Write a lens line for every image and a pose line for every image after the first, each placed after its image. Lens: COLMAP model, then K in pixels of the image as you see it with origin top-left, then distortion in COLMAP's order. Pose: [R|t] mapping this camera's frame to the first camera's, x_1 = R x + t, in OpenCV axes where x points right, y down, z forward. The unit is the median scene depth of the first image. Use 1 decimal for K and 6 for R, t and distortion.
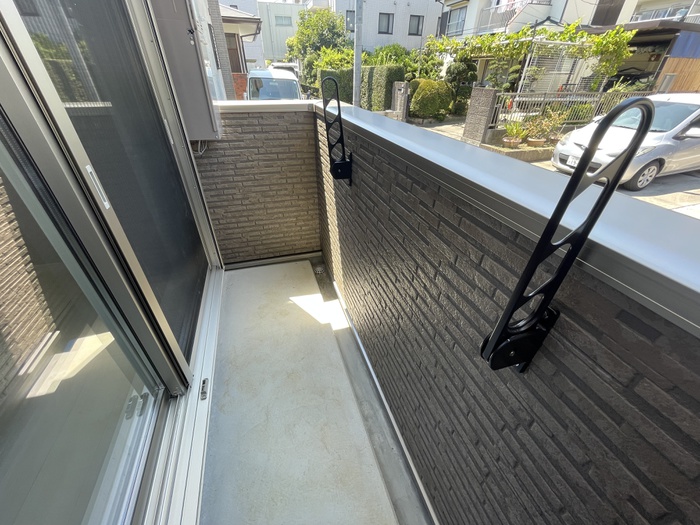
lens RADIAL K [[283.0, 0, 348.7], [0, 283.0, 260.6], [0, 0, 1]] dist [-0.001532, -0.000084]
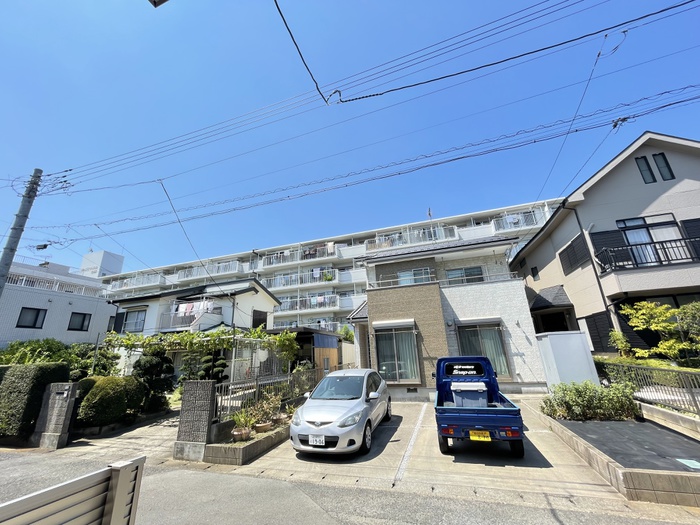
lens RADIAL K [[283.0, 0, 348.7], [0, 283.0, 260.6], [0, 0, 1]] dist [-0.001532, -0.000084]
pose [[0.583081, 0.222159, 0.781448, -0.021319], [0.489457, 0.671655, -0.556157, -0.082552], [-0.648419, 0.706770, 0.282892, 0.101778]]
